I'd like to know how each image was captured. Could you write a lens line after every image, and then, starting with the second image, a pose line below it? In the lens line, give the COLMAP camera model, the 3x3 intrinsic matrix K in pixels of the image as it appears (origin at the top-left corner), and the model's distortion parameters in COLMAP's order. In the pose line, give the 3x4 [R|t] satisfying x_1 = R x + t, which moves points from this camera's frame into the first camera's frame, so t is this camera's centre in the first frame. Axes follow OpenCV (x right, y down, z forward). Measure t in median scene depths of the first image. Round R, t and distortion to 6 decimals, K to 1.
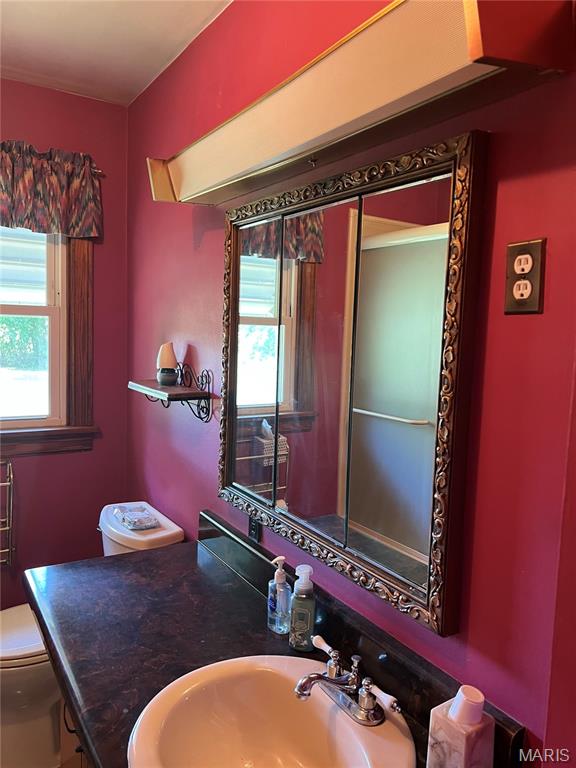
lens RADIAL K [[580.8, 0, 288.0], [0, 580.8, 384.0], [0, 0, 1]] dist [0.069622, -0.005245]
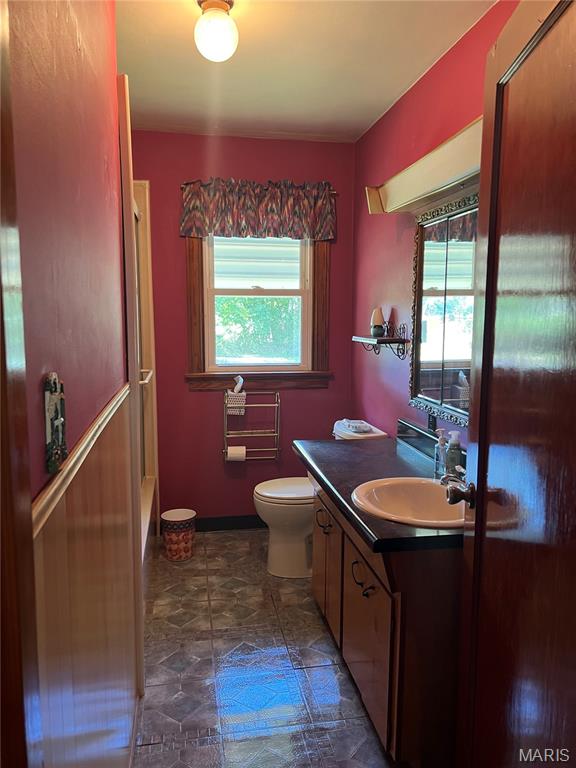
lens RADIAL K [[580.8, 0, 288.0], [0, 580.8, 384.0], [0, 0, 1]] dist [0.069622, -0.005245]
pose [[0.929388, 0.011421, -0.368927, 0.110307], [-0.003575, 0.999753, 0.021944, 0.078614], [0.369086, -0.019075, 0.929199, -0.395144]]
